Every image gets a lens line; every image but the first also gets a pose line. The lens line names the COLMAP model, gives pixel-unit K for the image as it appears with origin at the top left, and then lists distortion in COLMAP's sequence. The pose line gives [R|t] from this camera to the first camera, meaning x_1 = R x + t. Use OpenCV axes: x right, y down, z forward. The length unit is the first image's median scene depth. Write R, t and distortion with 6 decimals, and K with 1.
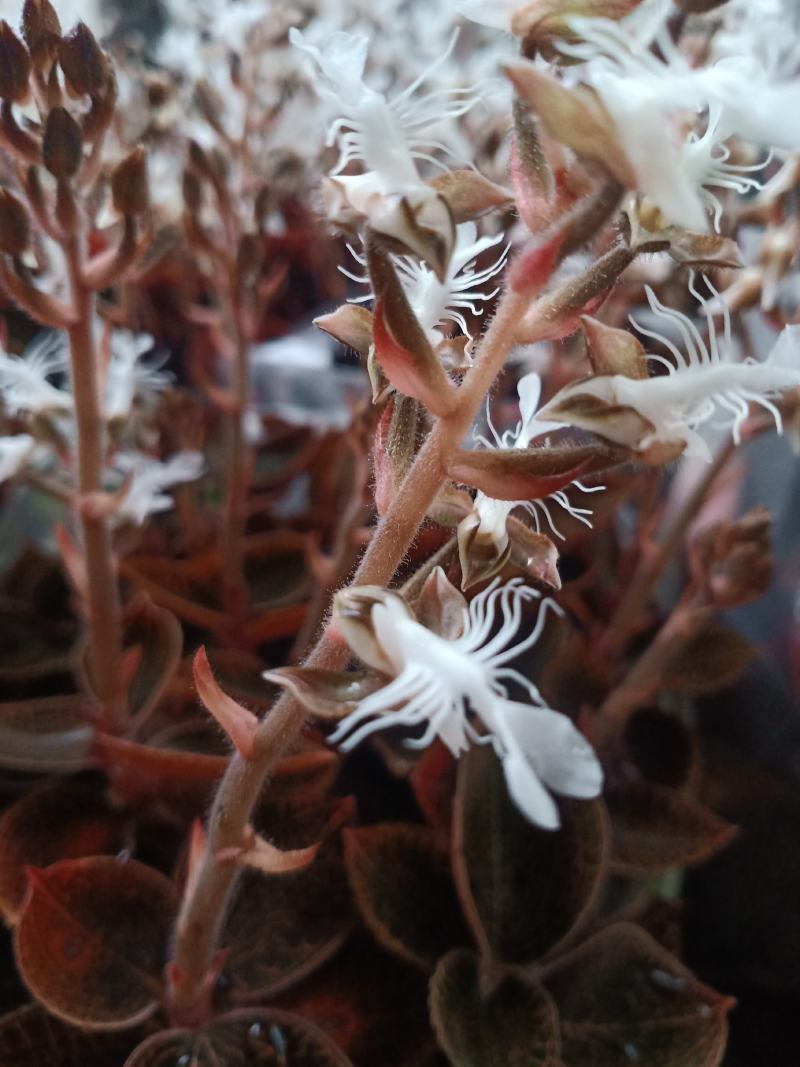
lens RADIAL K [[857.3, 0, 371.9], [0, 857.3, 504.6], [0, 0, 1]] dist [-0.014401, -0.063175]
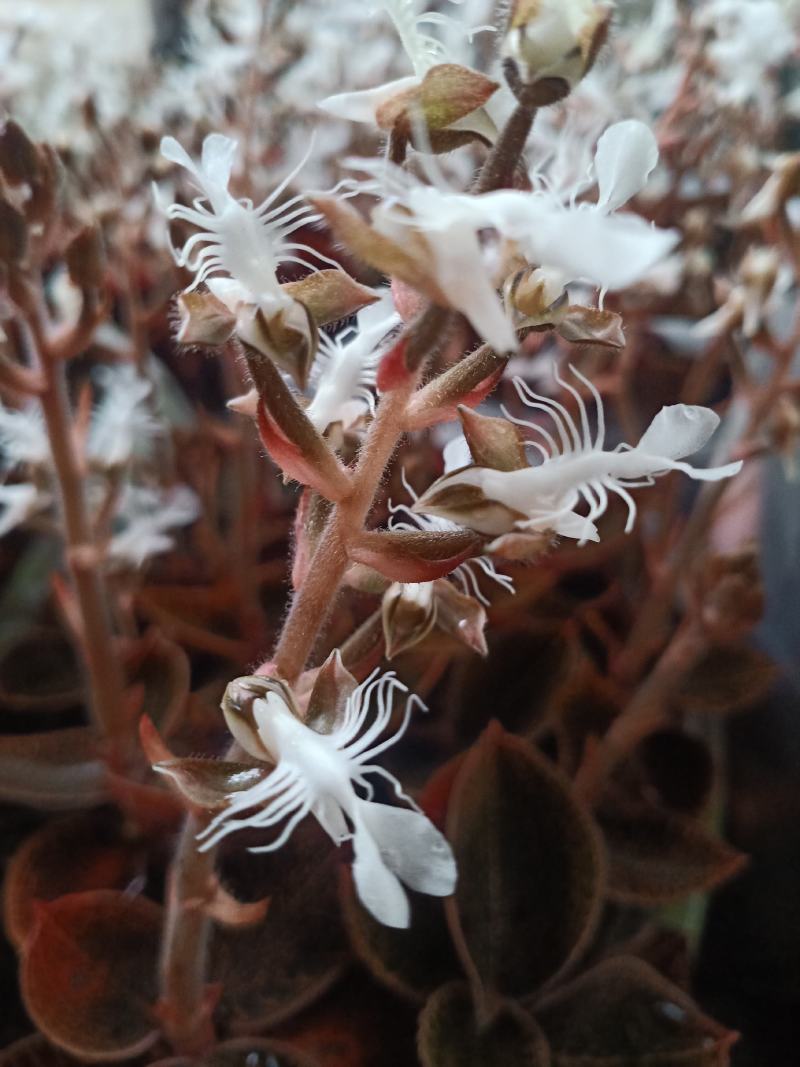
lens RADIAL K [[857.3, 0, 371.9], [0, 857.3, 504.6], [0, 0, 1]] dist [-0.014401, -0.063175]
pose [[0.996304, -0.033026, -0.079297, 0.144110], [0.033435, 0.999434, 0.003841, -0.072215], [0.079125, -0.006478, 0.996844, -0.012350]]
